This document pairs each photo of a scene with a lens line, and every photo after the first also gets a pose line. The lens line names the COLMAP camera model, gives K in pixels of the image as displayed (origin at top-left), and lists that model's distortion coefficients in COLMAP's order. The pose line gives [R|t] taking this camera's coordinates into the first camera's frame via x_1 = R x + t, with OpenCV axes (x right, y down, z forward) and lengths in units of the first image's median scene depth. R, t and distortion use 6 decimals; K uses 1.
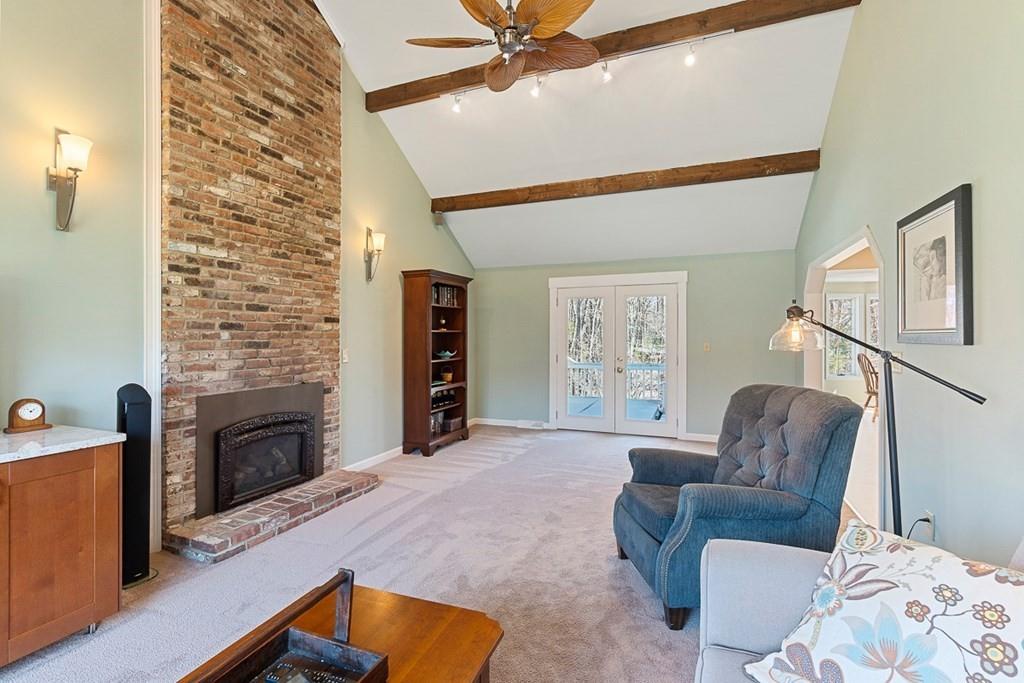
lens RADIAL K [[459.9, 0, 512.0], [0, 459.9, 341.5], [0, 0, 1]] dist [-0.004234, -0.000534]
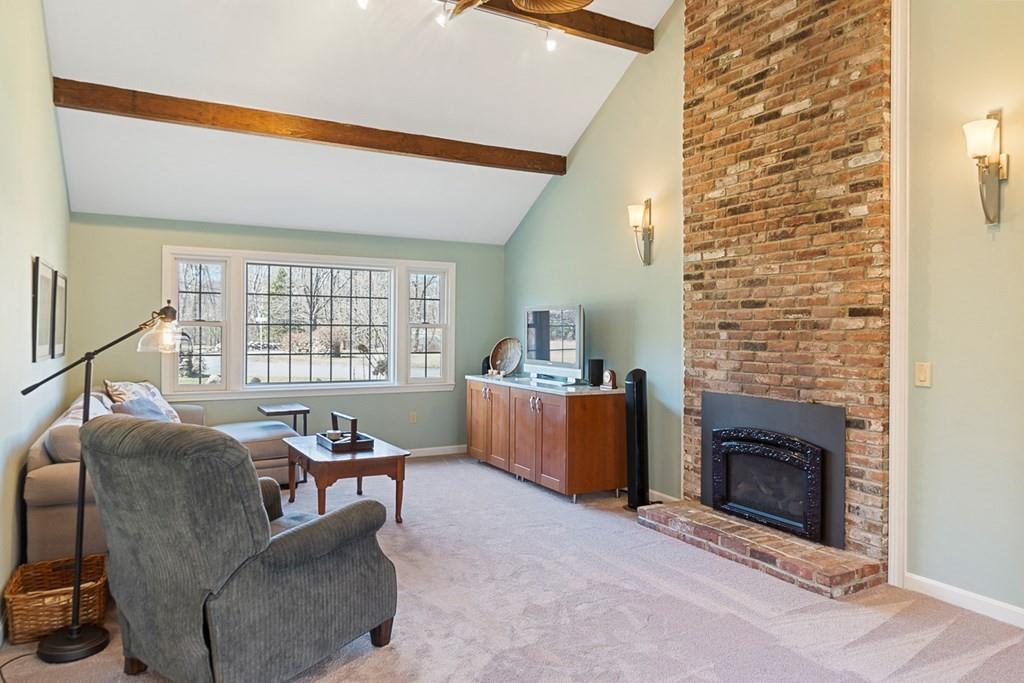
lens RADIAL K [[666.6, 0, 512.0], [0, 666.6, 341.5], [0, 0, 1]] dist [0.008799, 0.001549]
pose [[-0.617361, 0.011742, -0.786592, 0.732158], [-0.015165, 0.999525, 0.026823, -0.029084], [0.786534, 0.028489, -0.616890, 1.414442]]
